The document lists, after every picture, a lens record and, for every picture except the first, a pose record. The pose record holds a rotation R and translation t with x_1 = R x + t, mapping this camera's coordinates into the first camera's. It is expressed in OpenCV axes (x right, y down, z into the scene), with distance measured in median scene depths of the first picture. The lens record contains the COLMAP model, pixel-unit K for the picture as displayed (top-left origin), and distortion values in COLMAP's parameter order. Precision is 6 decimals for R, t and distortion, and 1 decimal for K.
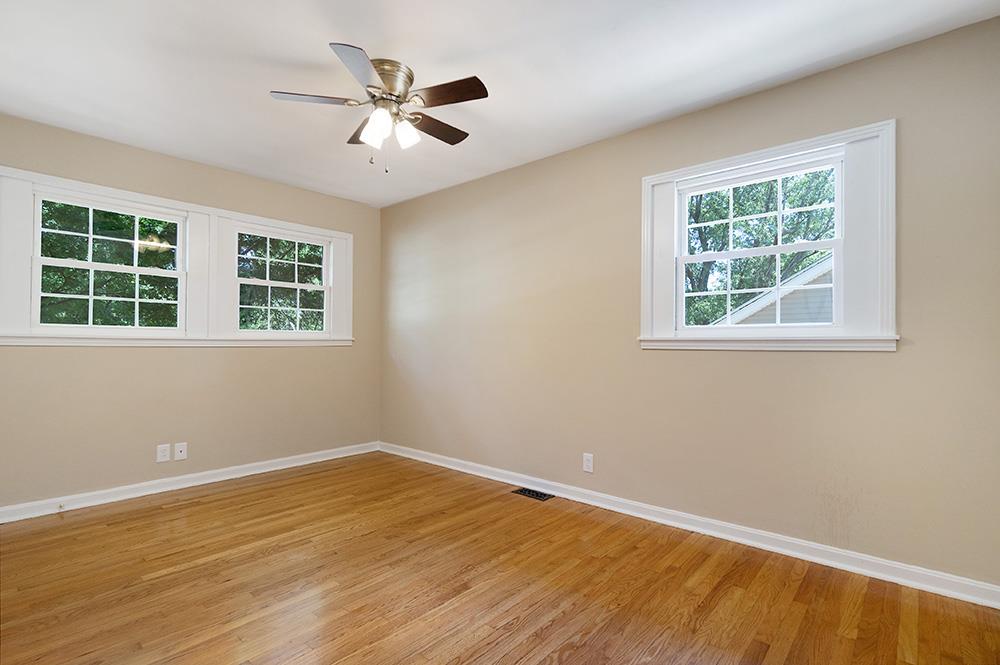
lens RADIAL K [[487.1, 0, 499.8], [0, 487.1, 335.9], [0, 0, 1]] dist [0.001011, -0.001688]
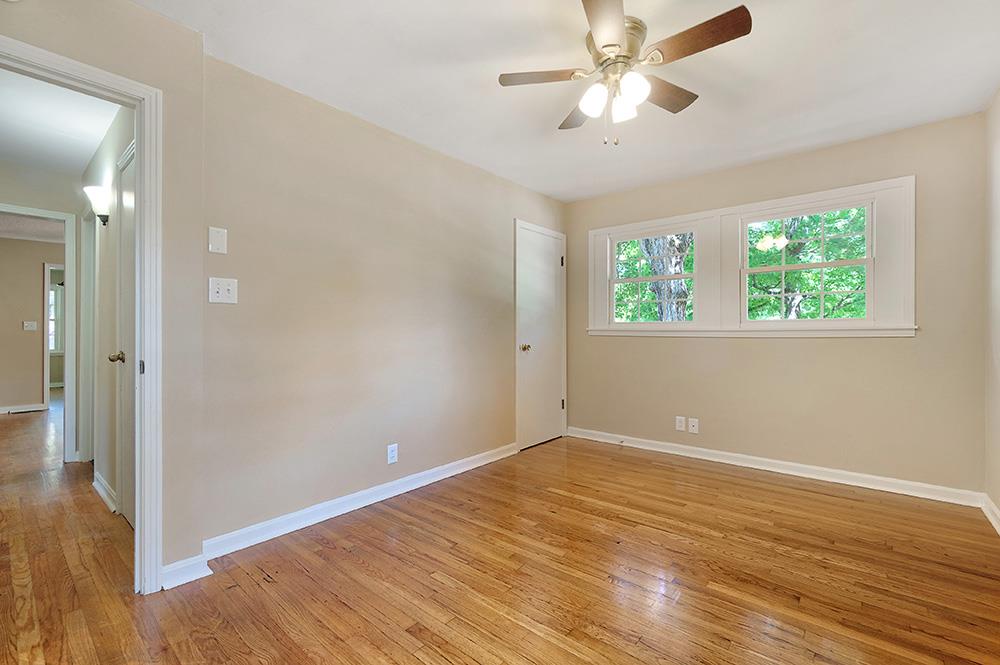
lens RADIAL K [[435.1, 0, 501.5], [0, 435.1, 332.7], [0, 0, 1]] dist [-0.002296, 0.000109]
pose [[0.011481, -0.006433, -0.999913, 0.430940], [0.015237, 0.999864, -0.006258, 0.013172], [0.999818, -0.015164, 0.011577, 0.585586]]
